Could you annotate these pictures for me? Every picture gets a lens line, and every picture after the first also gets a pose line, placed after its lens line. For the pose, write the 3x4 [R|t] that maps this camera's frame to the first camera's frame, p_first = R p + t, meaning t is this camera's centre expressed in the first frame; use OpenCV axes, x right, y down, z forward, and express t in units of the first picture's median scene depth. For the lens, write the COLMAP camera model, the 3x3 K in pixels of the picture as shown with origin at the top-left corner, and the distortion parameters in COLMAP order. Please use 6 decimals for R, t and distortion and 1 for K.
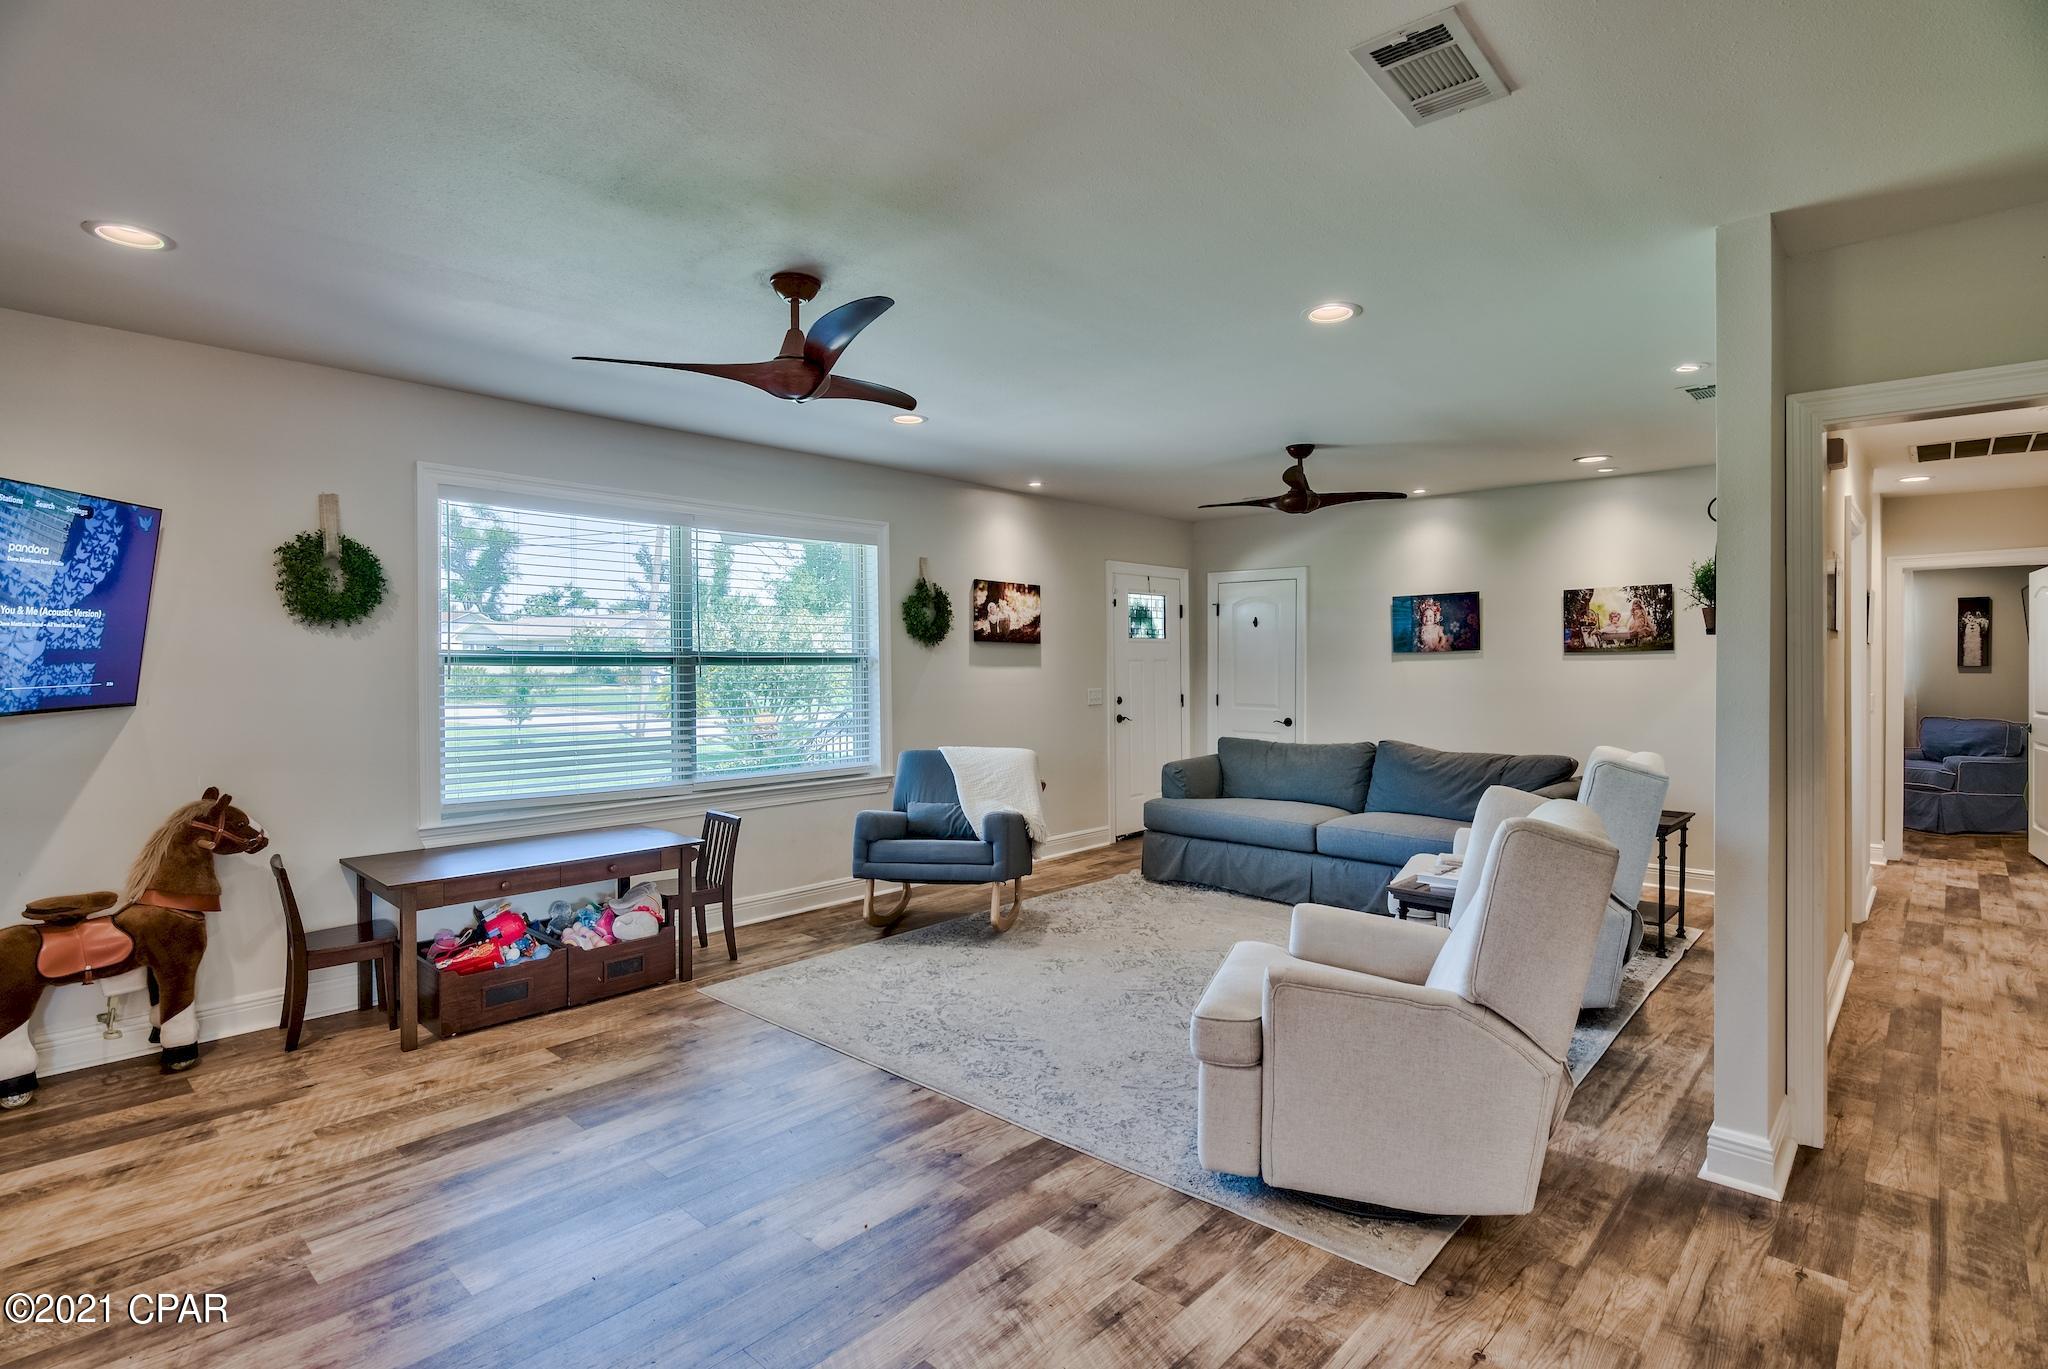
lens RADIAL K [[1002.7, 0, 1028.8], [0, 1002.7, 682.1], [0, 0, 1]] dist [-0.001927, -0.000670]
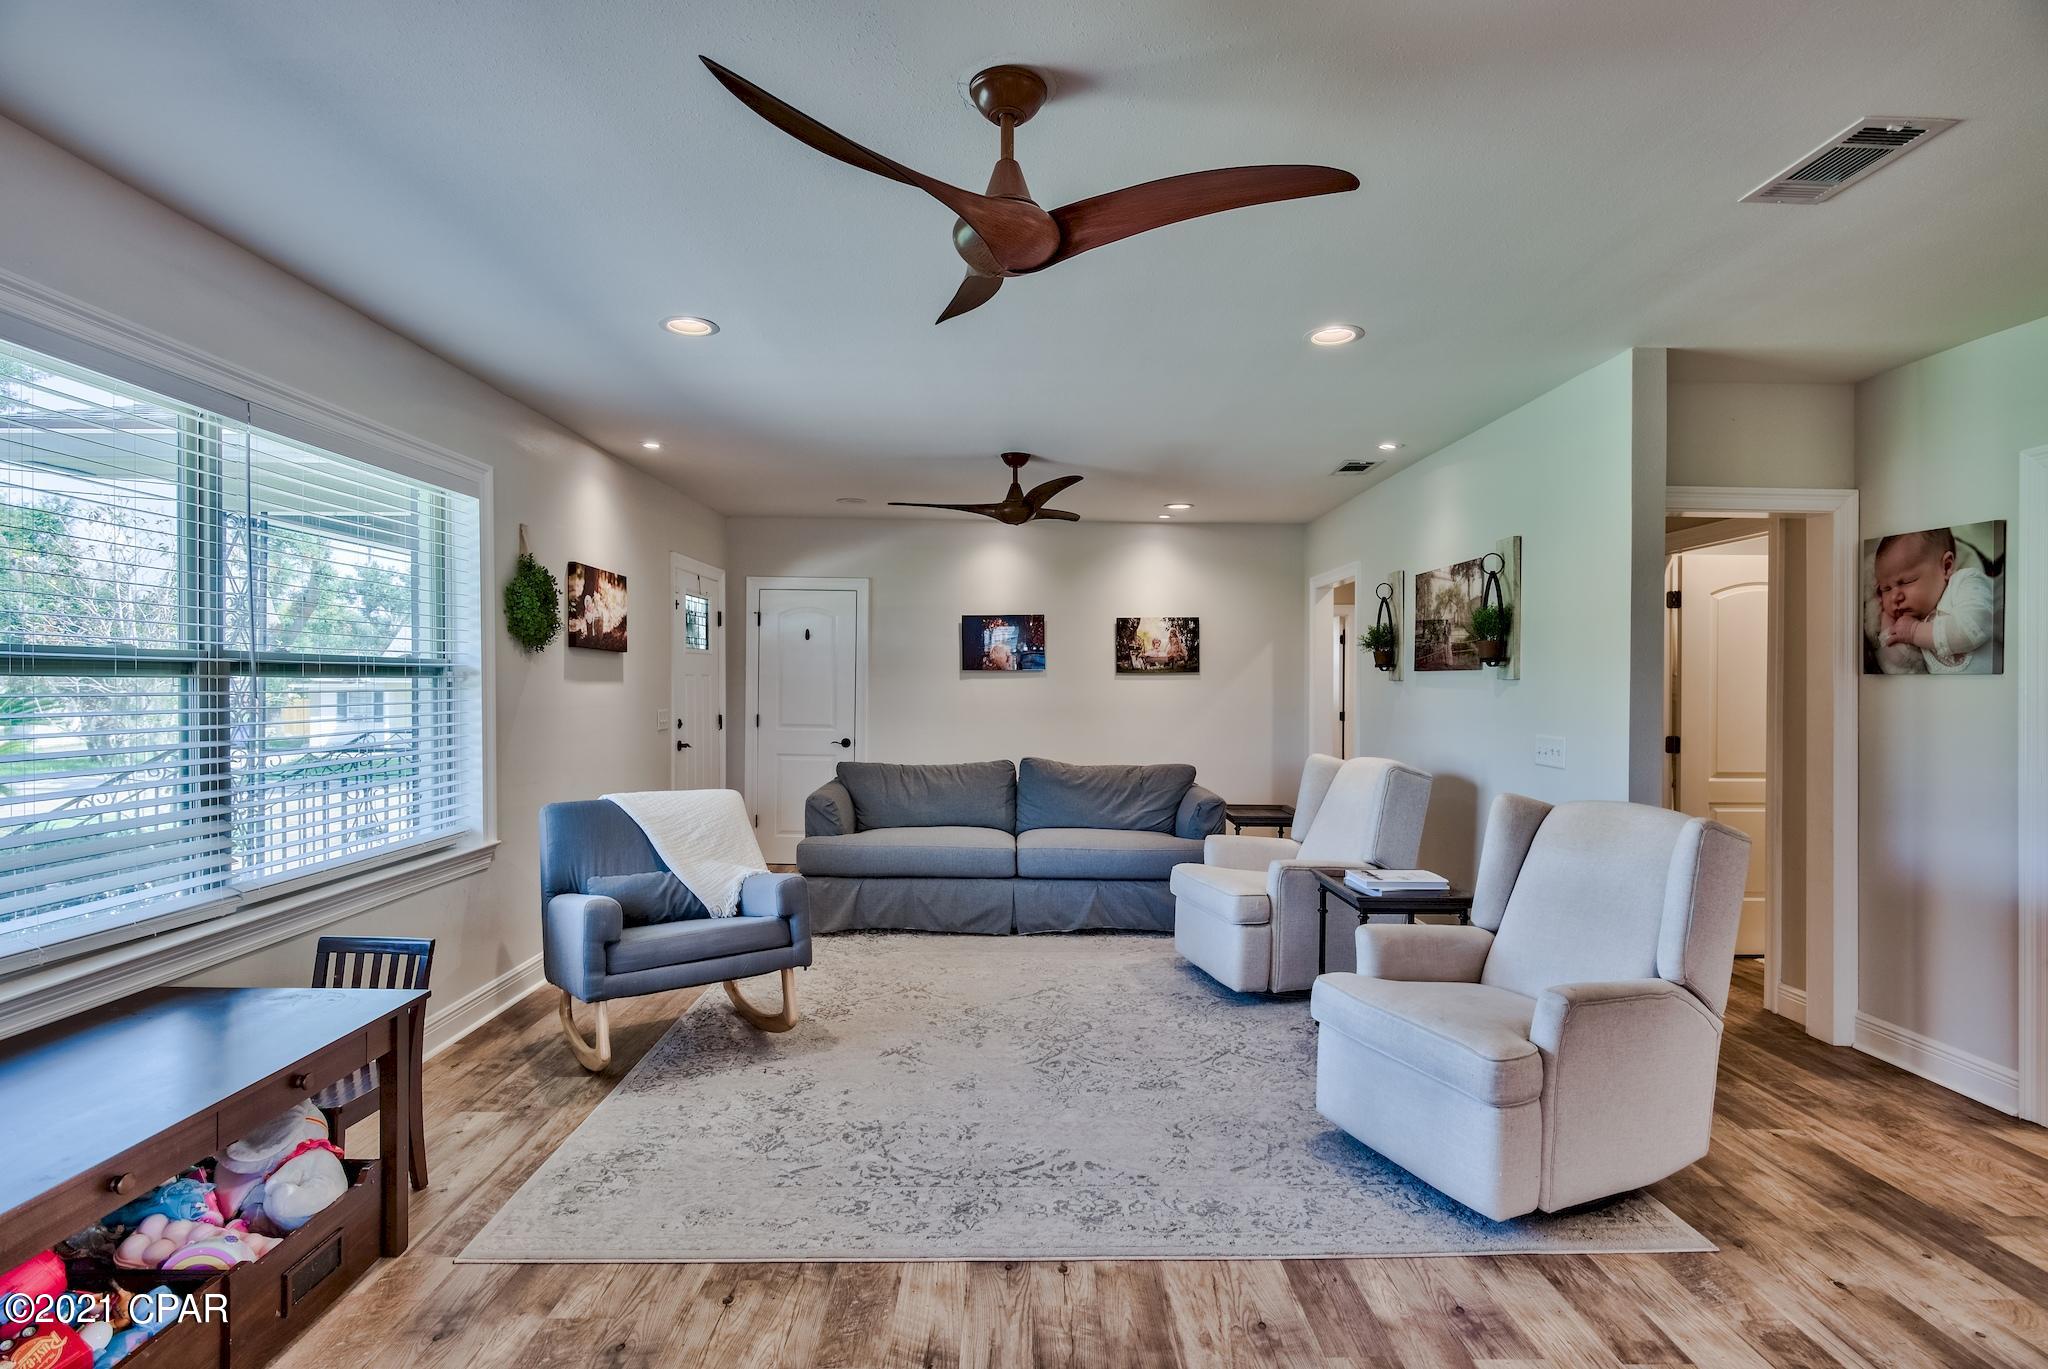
lens RADIAL K [[1002.7, 0, 1028.8], [0, 1002.7, 682.1], [0, 0, 1]] dist [-0.001927, -0.000670]
pose [[0.726812, 0.006633, 0.686805, -0.336941], [0.004232, 0.999891, -0.014136, -0.003513], [-0.686824, 0.013181, 0.726704, 0.259932]]
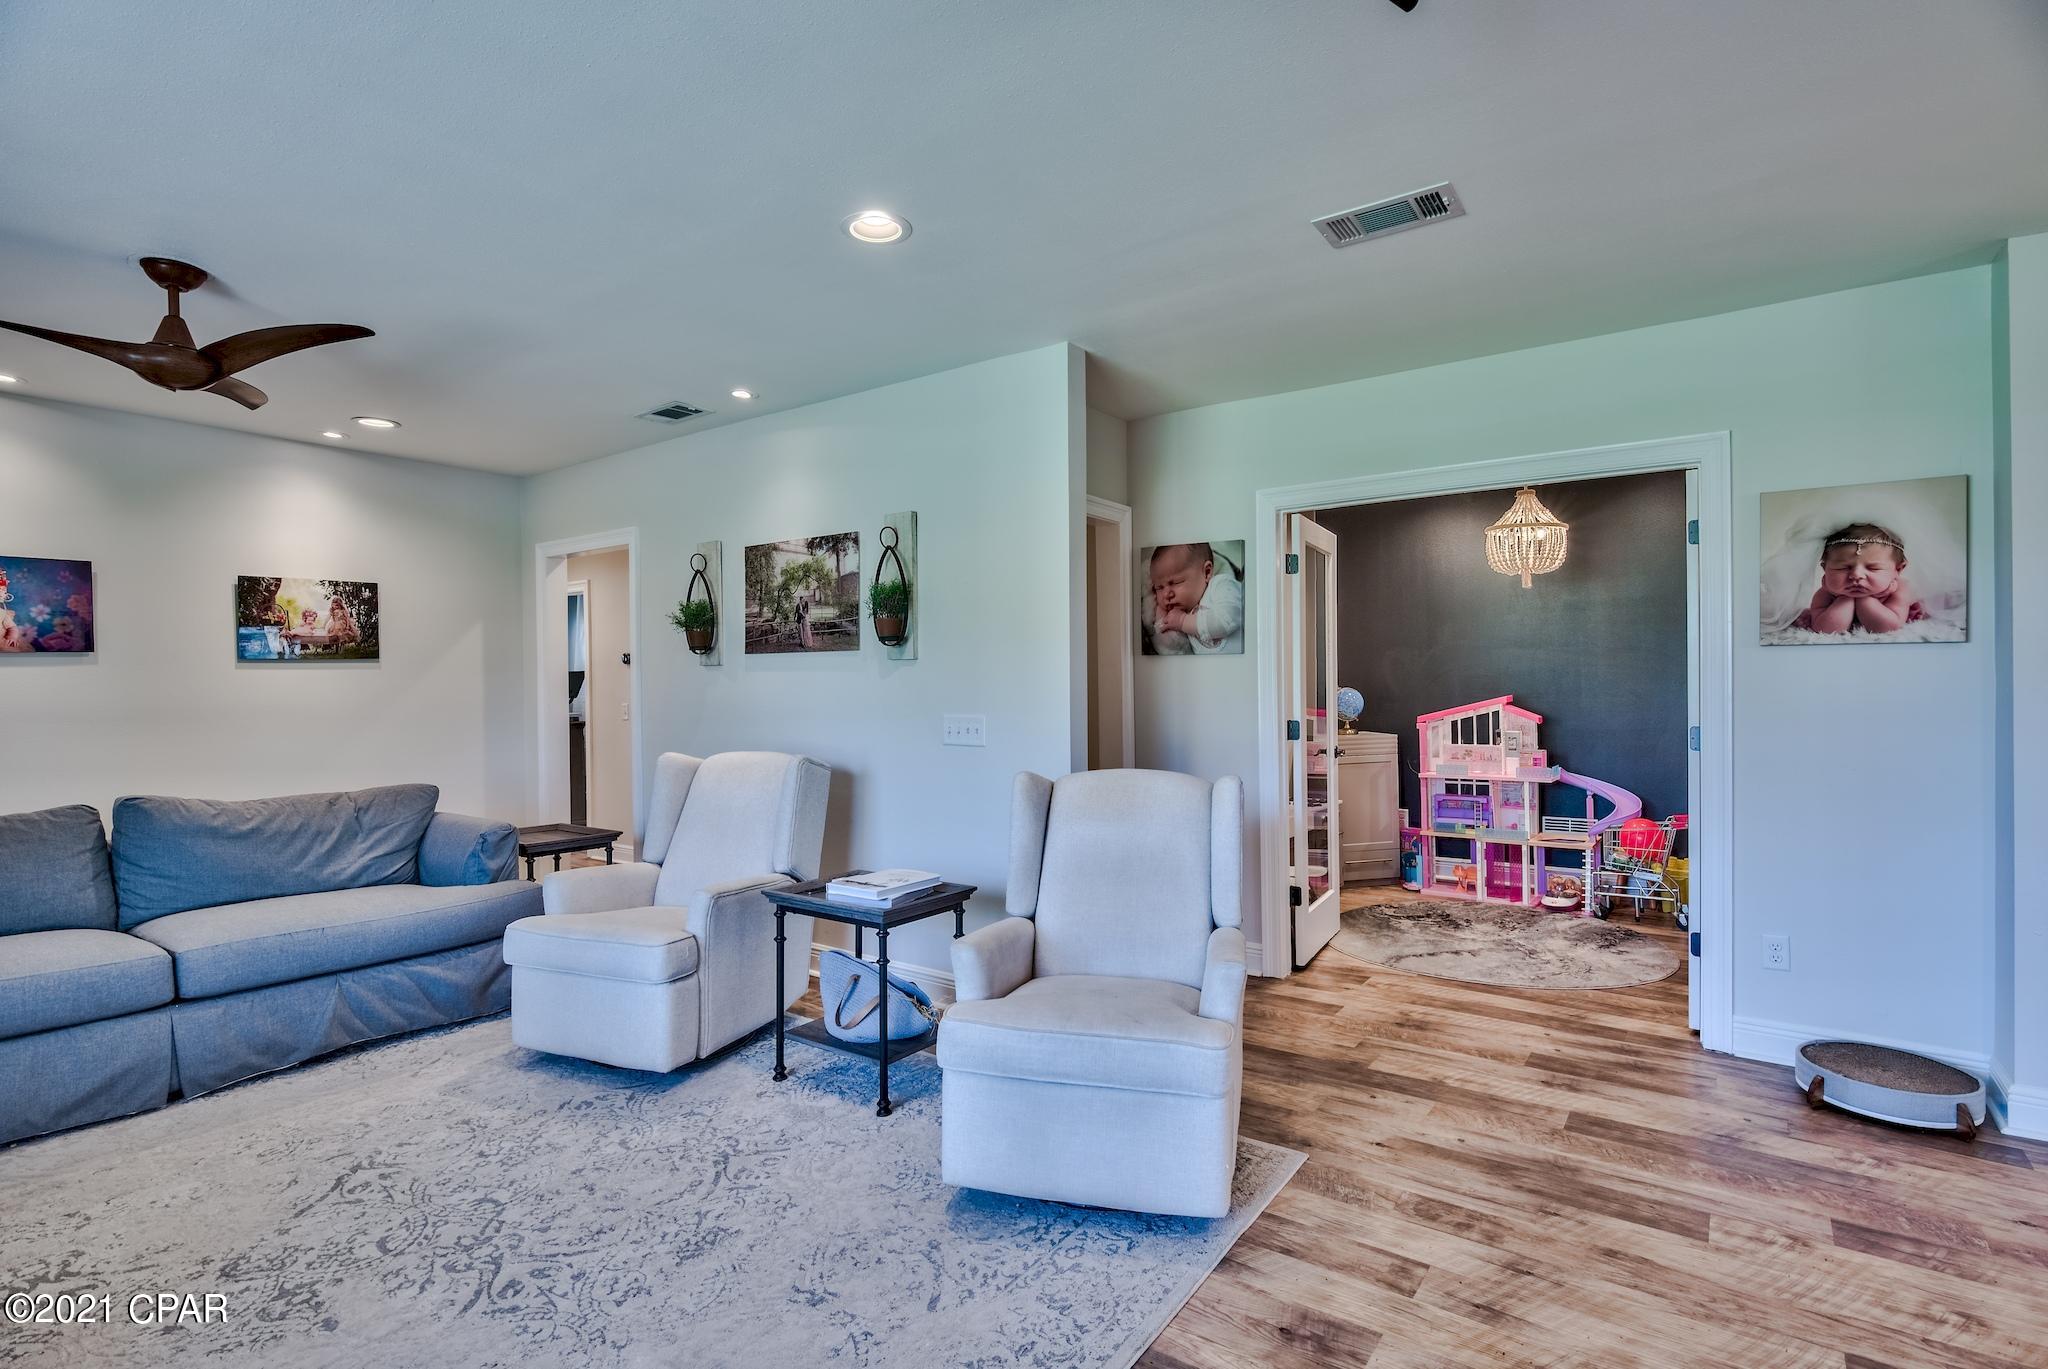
lens RADIAL K [[990.8, 0, 1016.8], [0, 990.8, 687.4], [0, 0, 1]] dist [-0.002784, -0.000394]
pose [[-0.113468, -0.001599, 0.993540, -0.285872], [0.025473, 0.999665, 0.004518, 0.003911], [-0.993215, 0.025821, -0.113389, 0.538493]]
